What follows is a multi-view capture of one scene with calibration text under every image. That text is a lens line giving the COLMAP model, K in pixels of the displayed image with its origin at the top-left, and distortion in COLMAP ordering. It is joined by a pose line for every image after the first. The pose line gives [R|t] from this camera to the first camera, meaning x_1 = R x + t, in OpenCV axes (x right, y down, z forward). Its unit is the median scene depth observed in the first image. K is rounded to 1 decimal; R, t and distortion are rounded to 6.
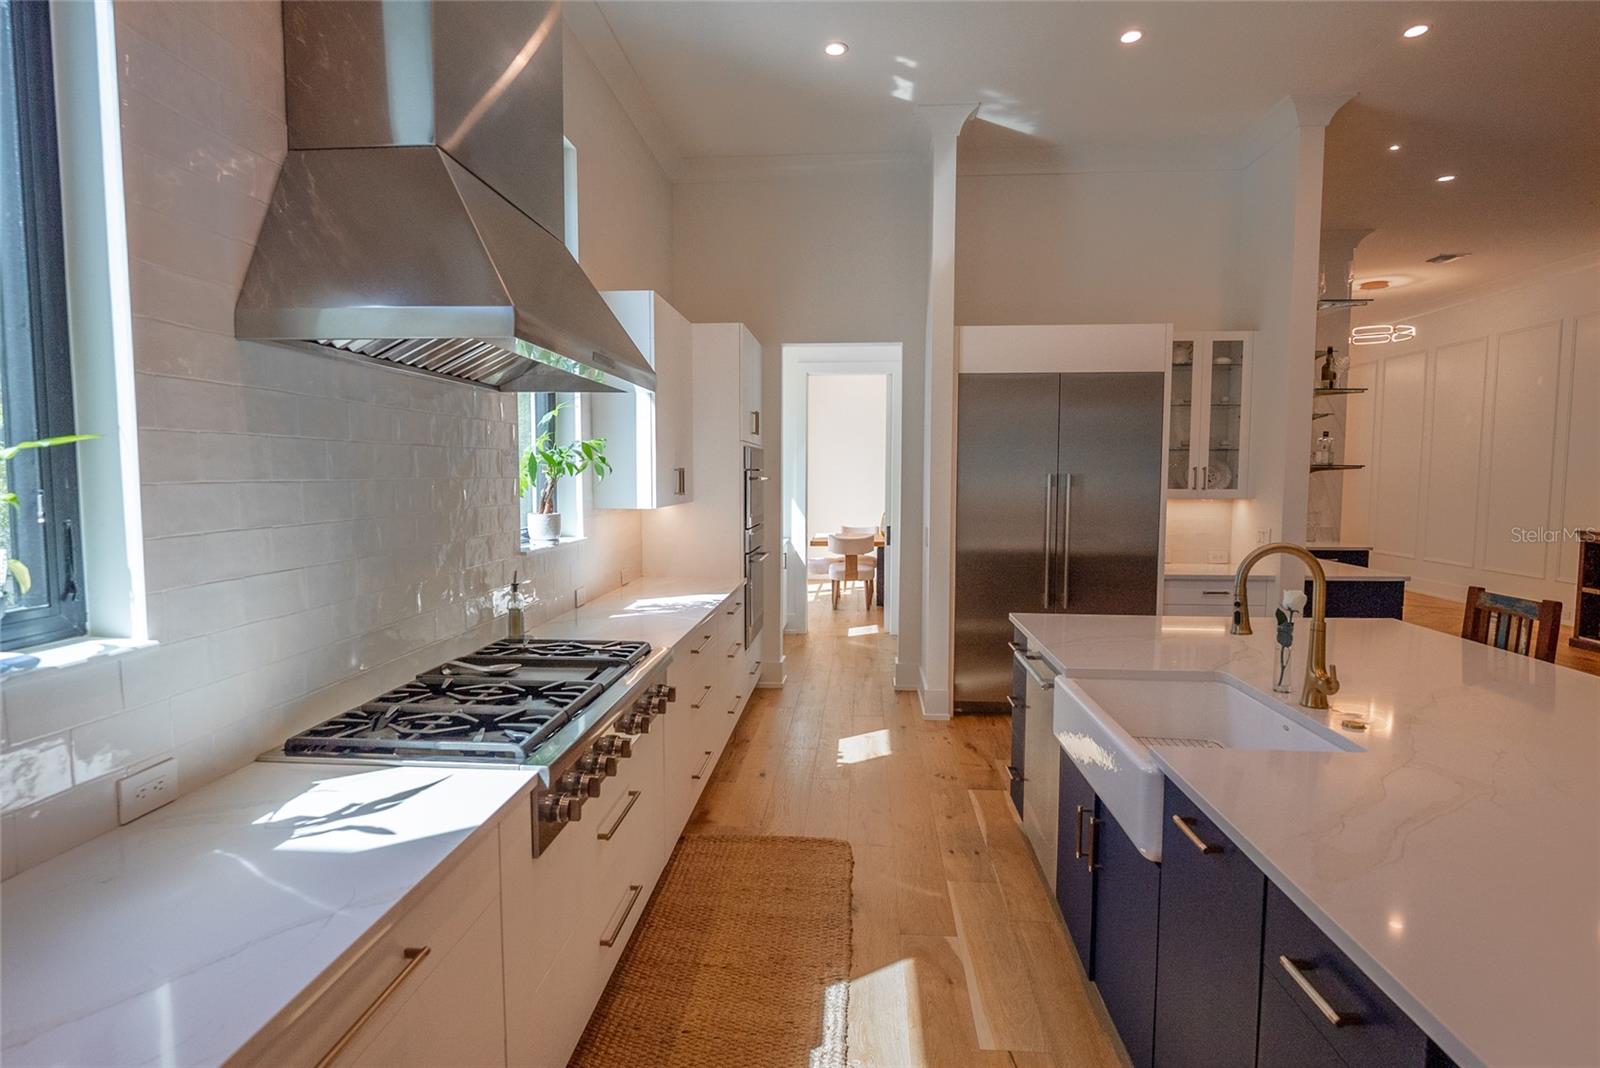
lens RADIAL K [[841.3, 0, 800.0], [0, 841.3, 534.0], [0, 0, 1]] dist [-0.000021, 0.000939]
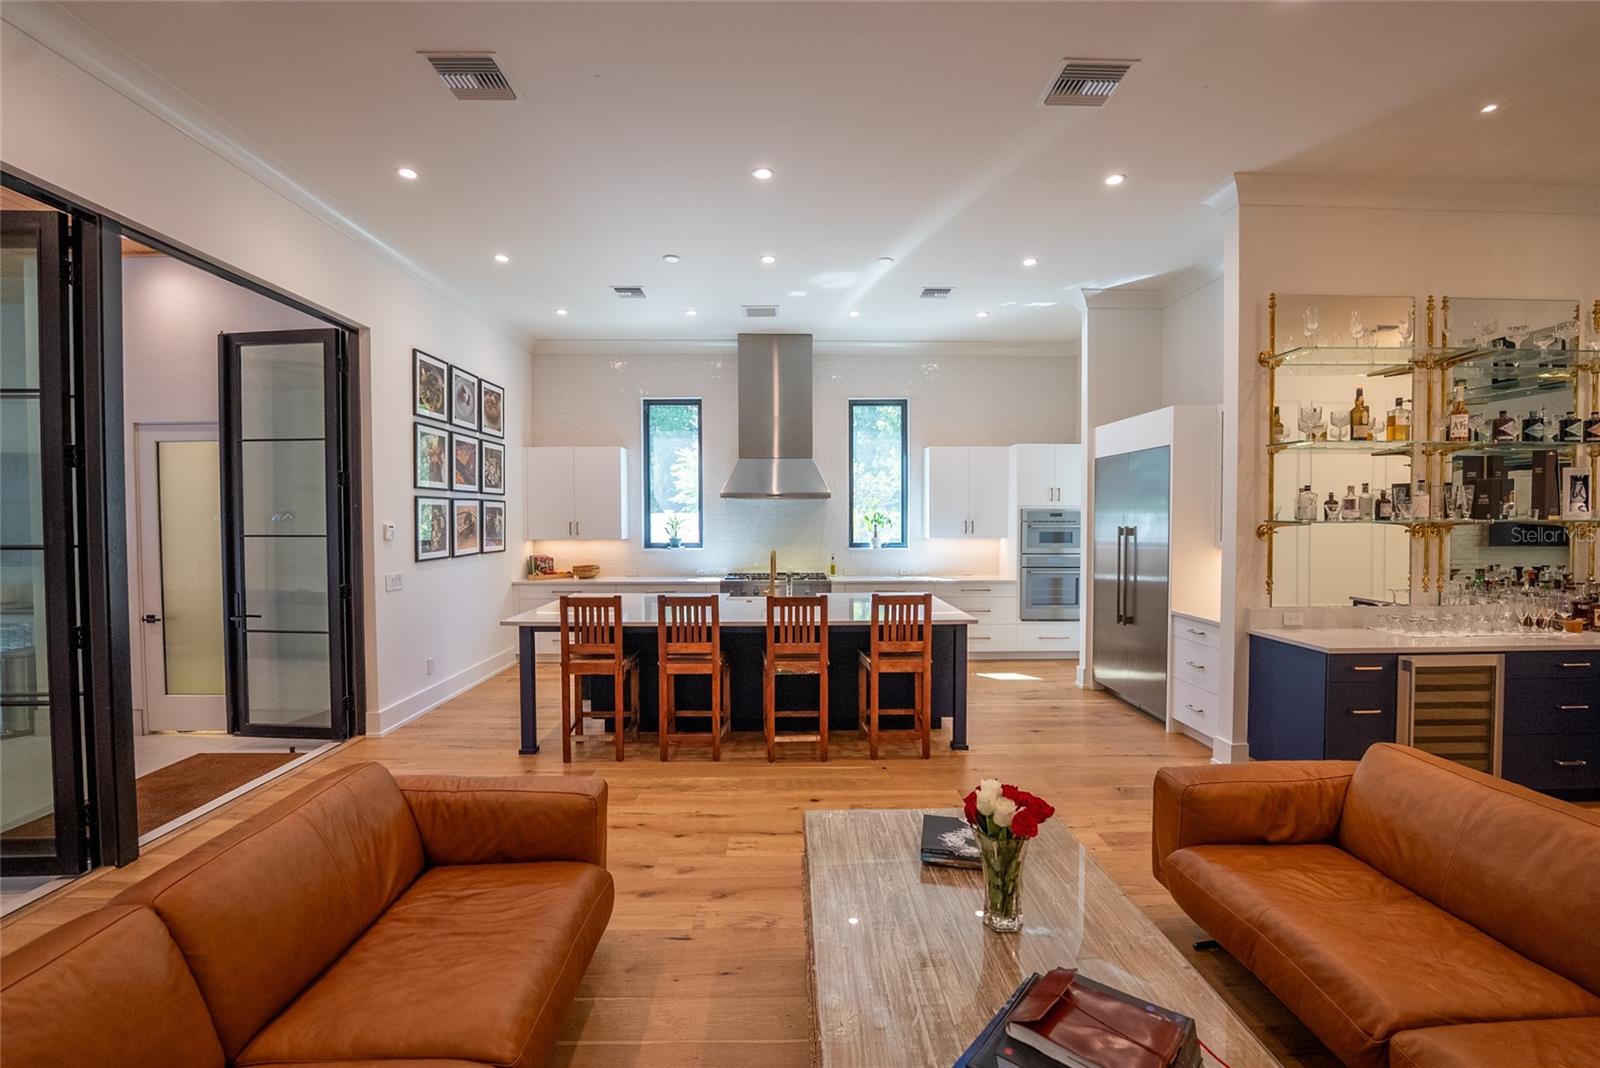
lens RADIAL K [[682.3, 0, 800.0], [0, 682.3, 534.0], [0, 0, 1]] dist [-0.022915, 0.000185]
pose [[0.094503, 0.022527, -0.995270, 1.297734], [-0.072237, 0.997264, 0.015713, -0.037018], [0.992900, 0.070410, 0.095872, 0.356112]]
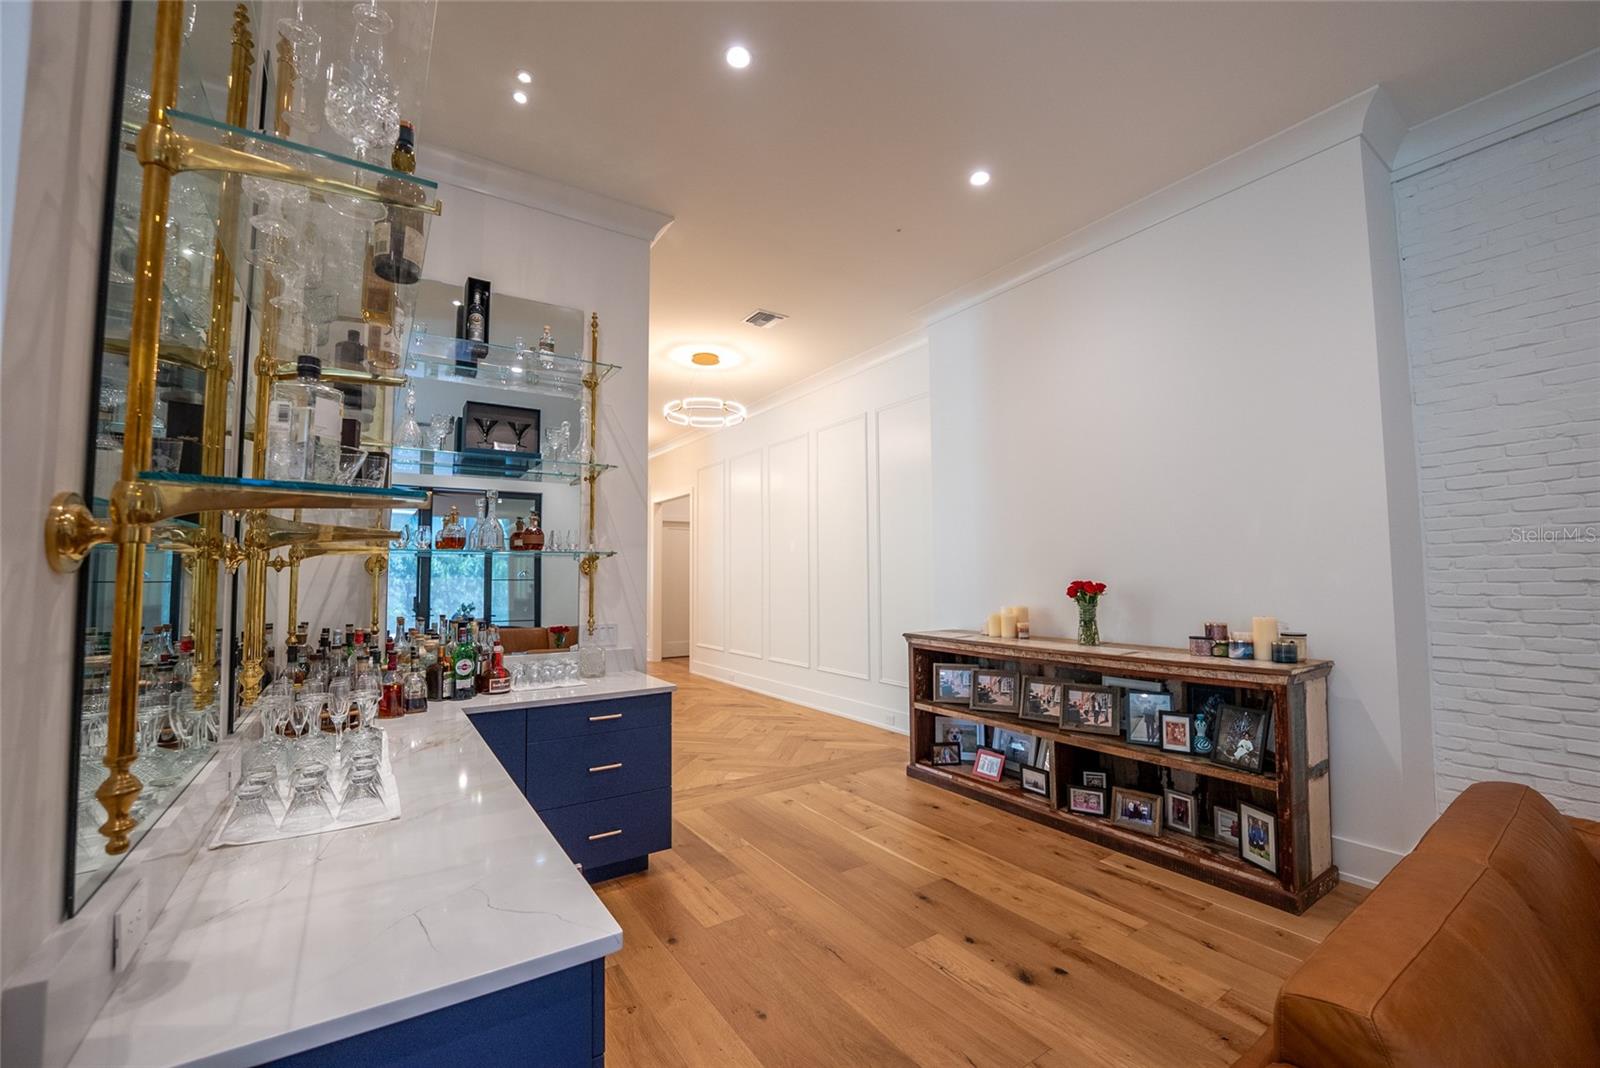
lens RADIAL K [[649.9, 0, 798.0], [0, 649.9, 535.8], [0, 0, 1]] dist [-0.034020, 0.005922]
pose [[0.788502, 0.031833, 0.614208, 0.609234], [0.052602, 0.991510, -0.118917, -0.040035], [-0.612779, 0.126075, 0.780133, 0.759340]]
